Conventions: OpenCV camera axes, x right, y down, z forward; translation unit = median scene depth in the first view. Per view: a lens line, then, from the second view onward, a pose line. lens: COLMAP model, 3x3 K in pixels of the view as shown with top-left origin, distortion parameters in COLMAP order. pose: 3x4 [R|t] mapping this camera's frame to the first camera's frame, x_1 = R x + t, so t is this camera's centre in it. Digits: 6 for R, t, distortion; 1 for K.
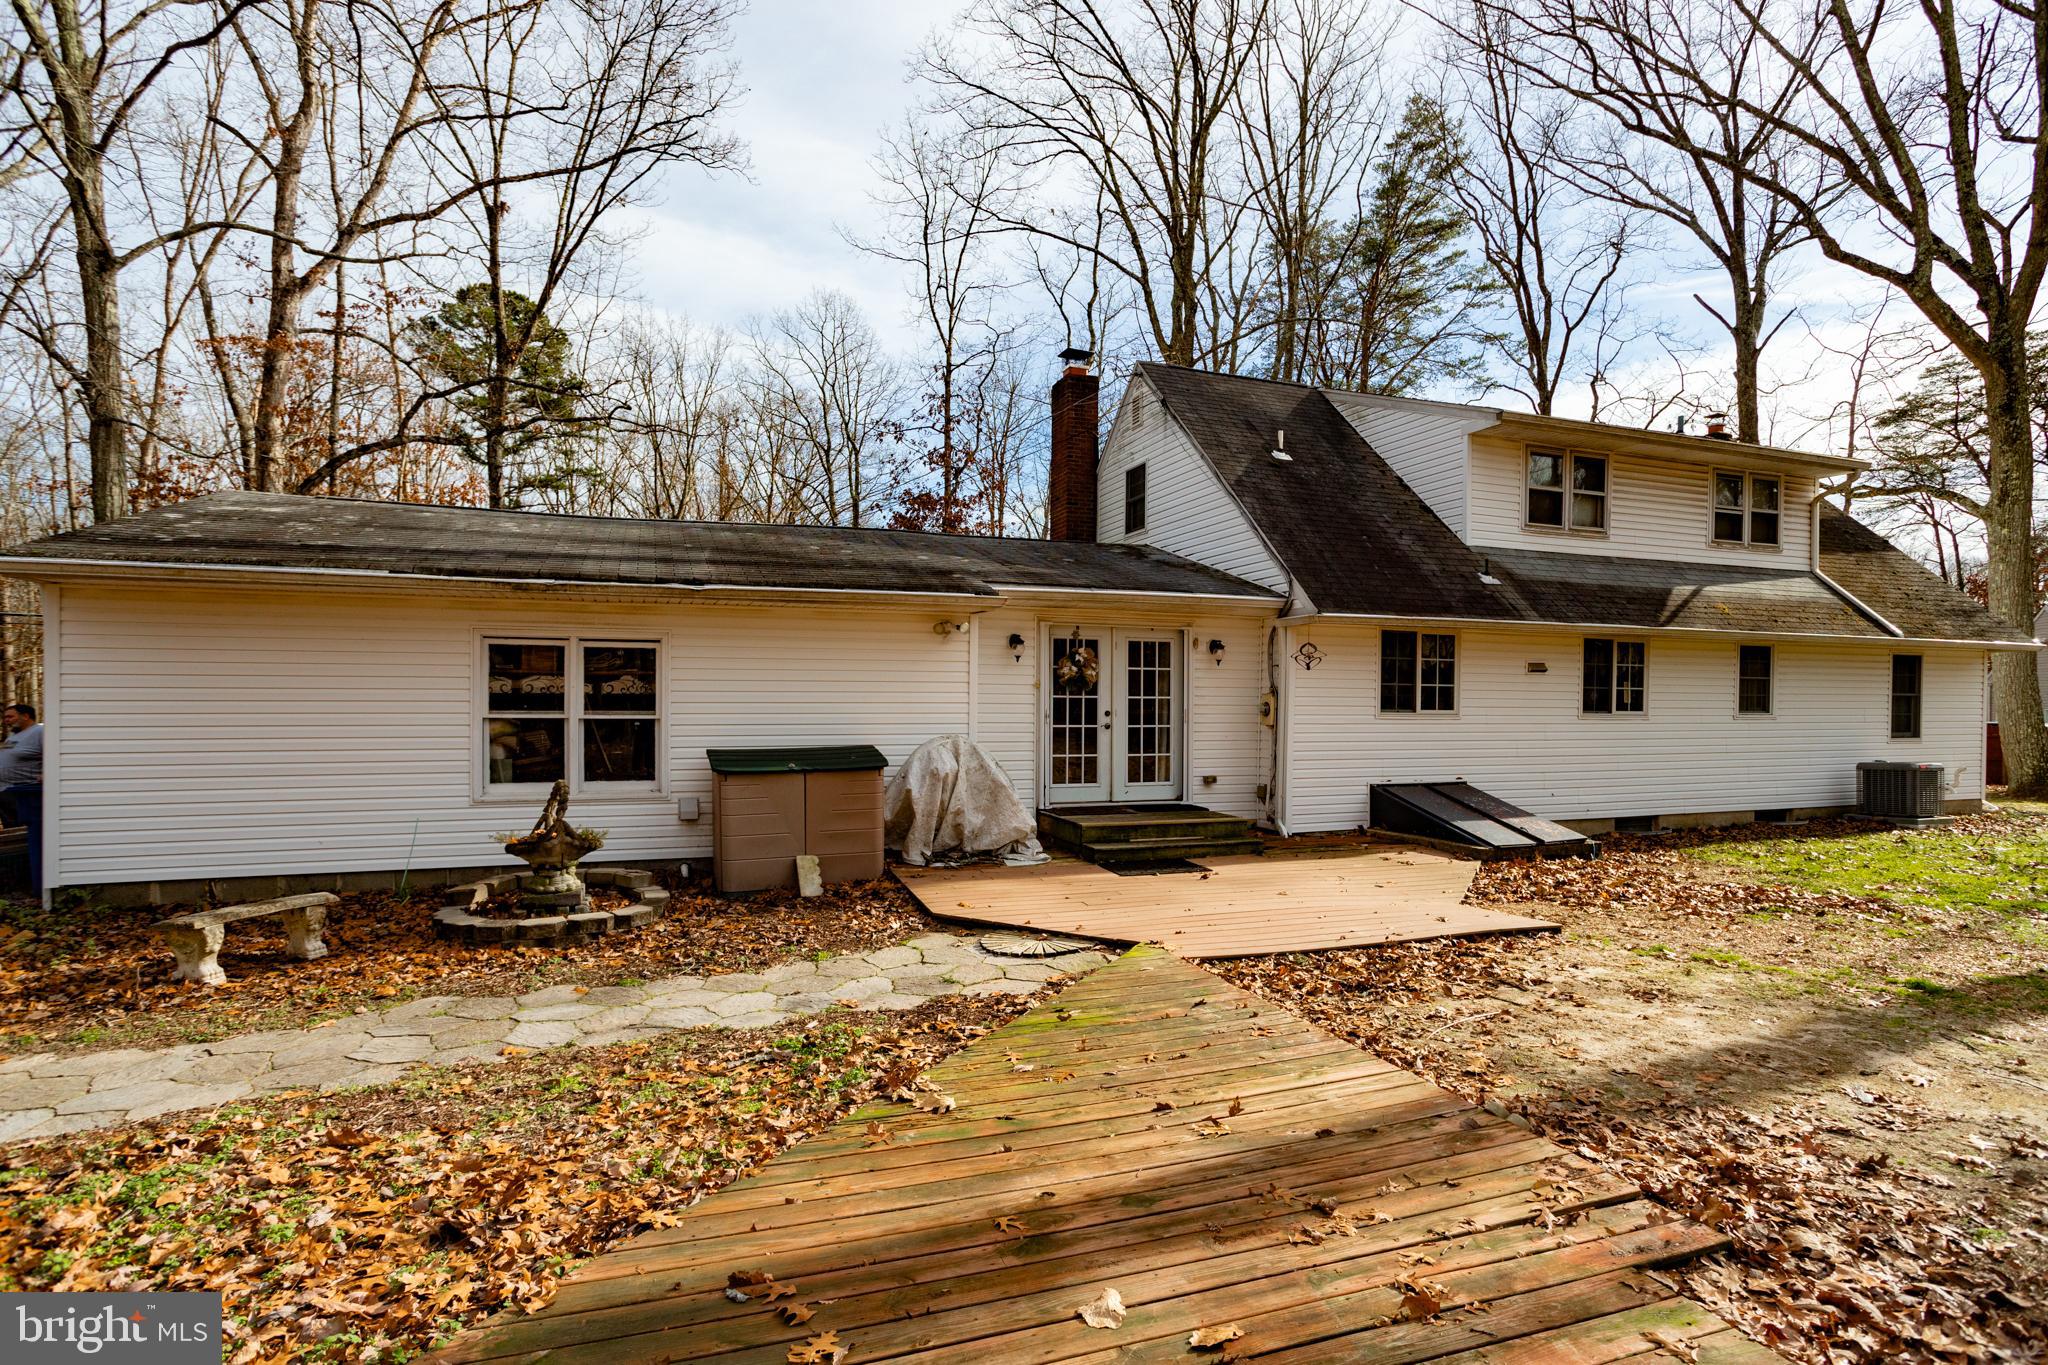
lens RADIAL K [[1031.3, 0, 1071.4], [0, 1031.3, 744.2], [0, 0, 1]] dist [-0.025371, 0.002167]
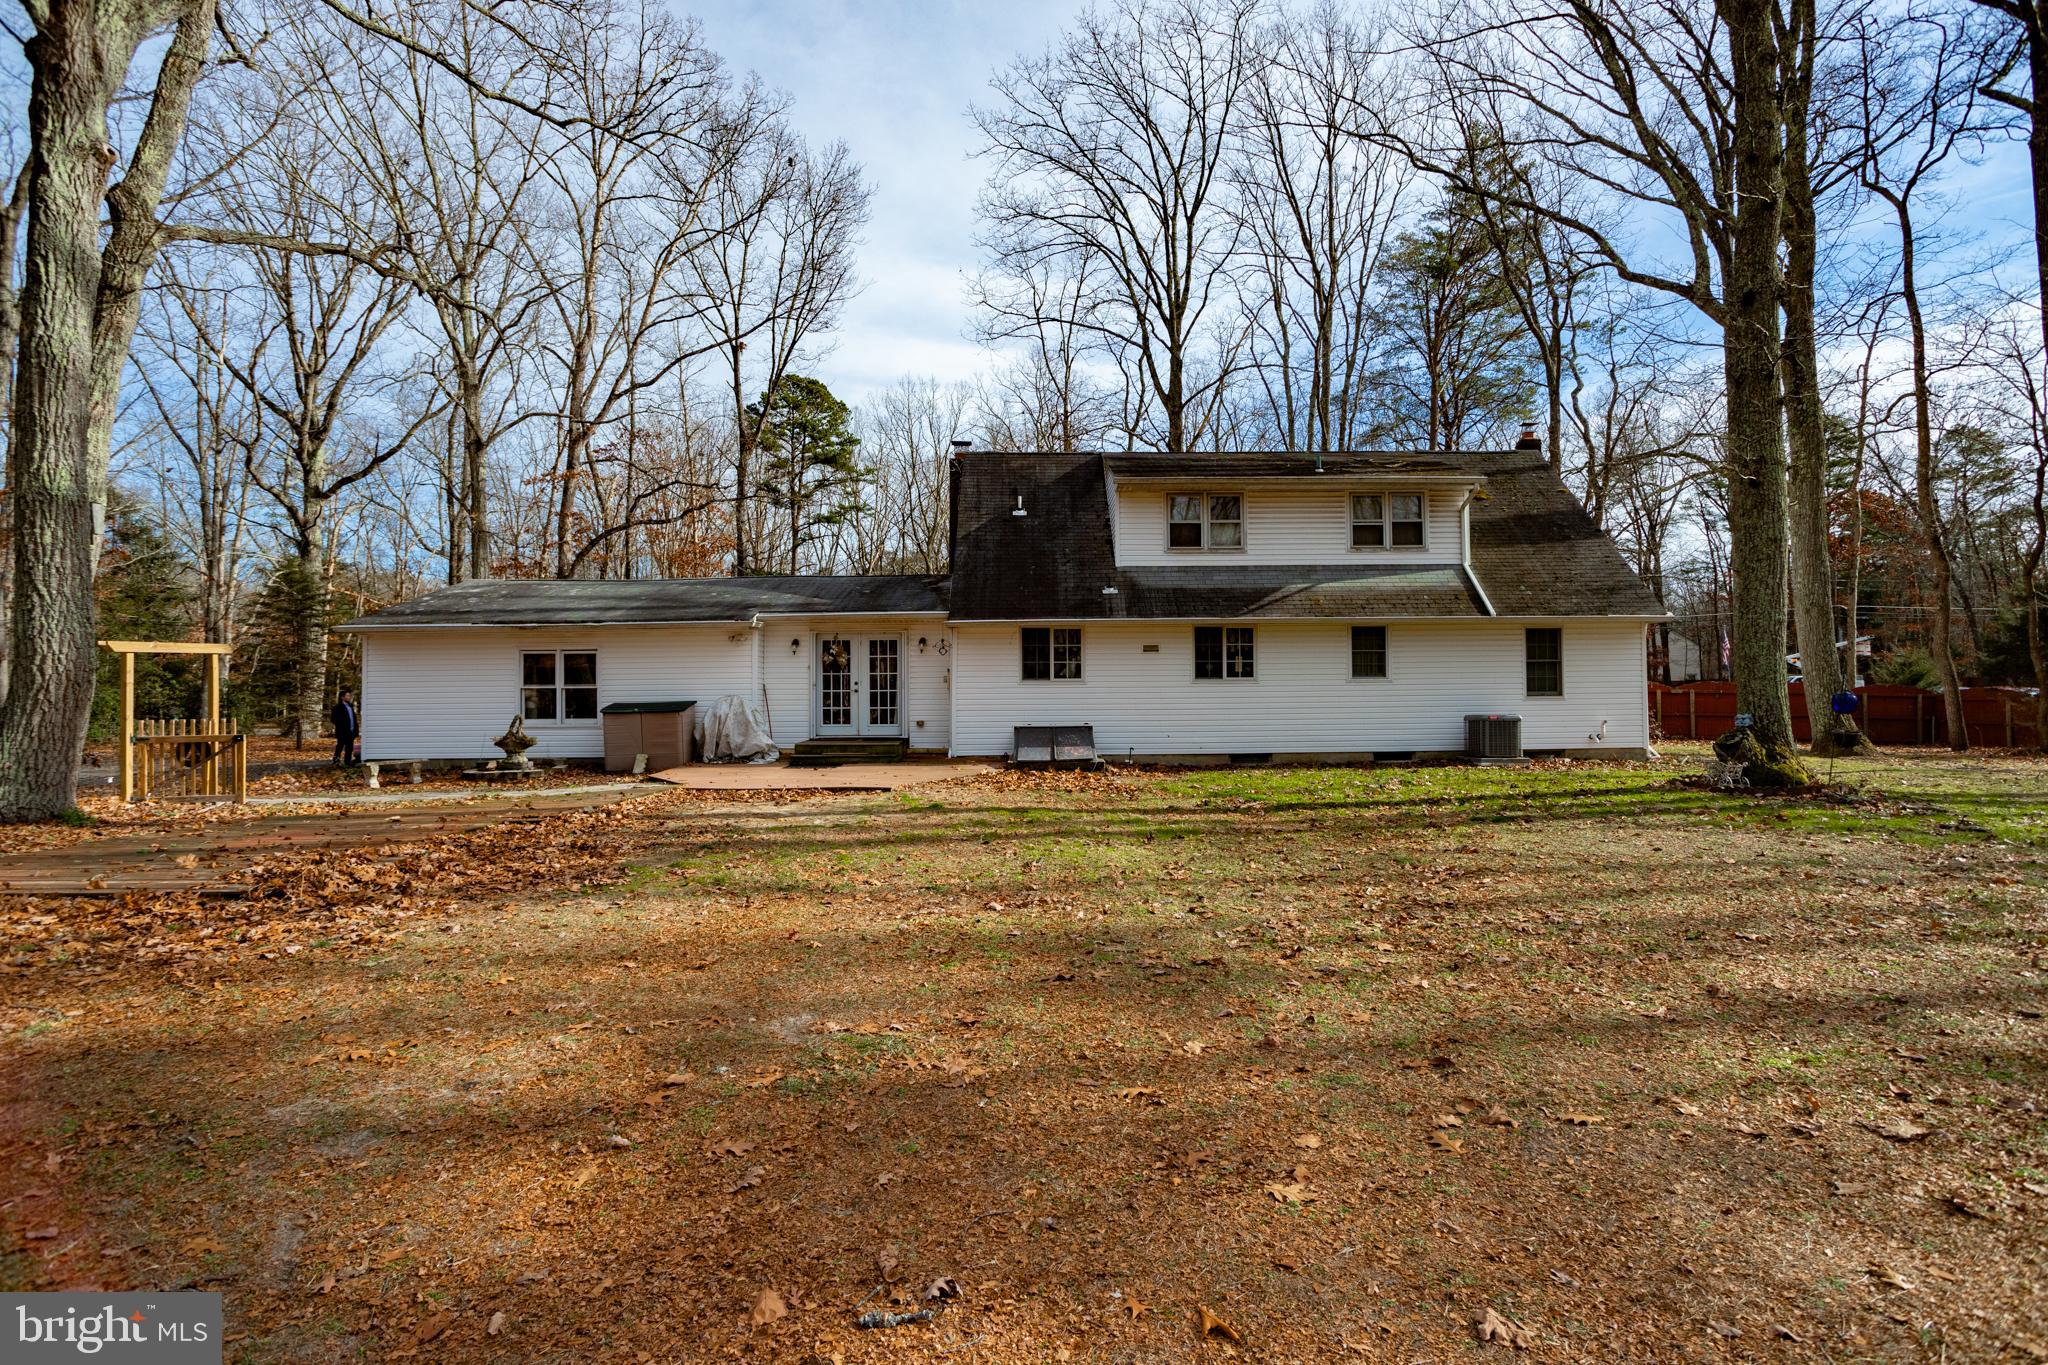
lens RADIAL K [[1031.3, 0, 1041.3], [0, 1031.3, 672.5], [0, 0, 1]] dist [-0.025371, 0.002167]
pose [[0.930238, -0.018151, -0.366508, 0.909284], [-0.002294, 0.998469, -0.055270, 0.043844], [0.366950, 0.052255, 0.928772, -0.445847]]
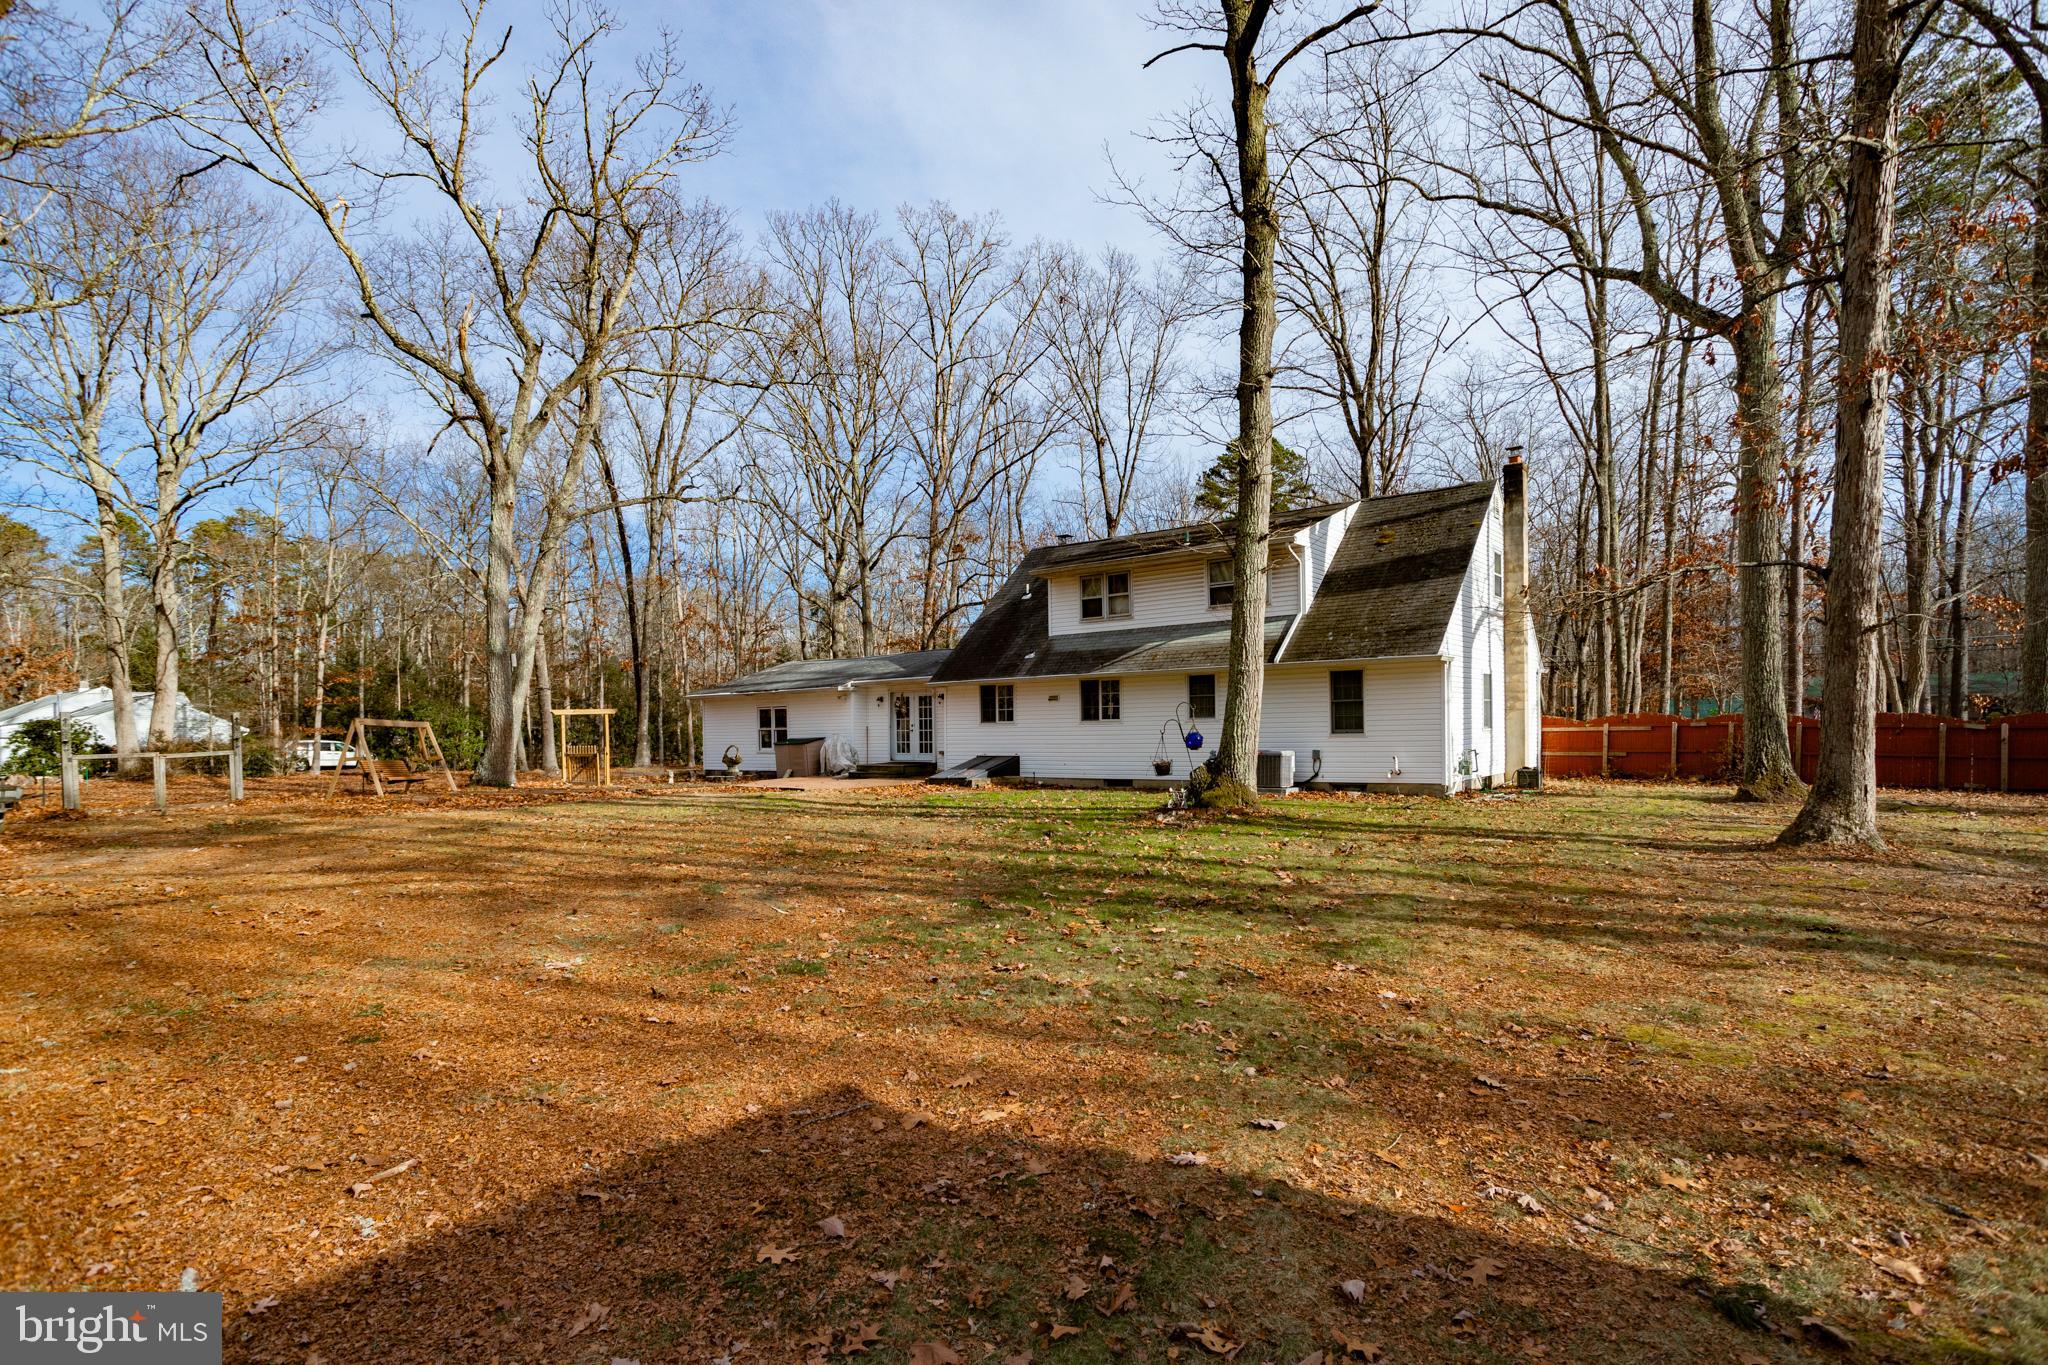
lens RADIAL K [[1031.3, 0, 985.3], [0, 1031.3, 754.2], [0, 0, 1]] dist [-0.025371, 0.002167]
pose [[0.483246, 0.008181, -0.875446, 2.261019], [-0.016982, 0.999856, -0.000030, 0.036711], [0.875320, 0.014881, 0.483316, -0.059771]]
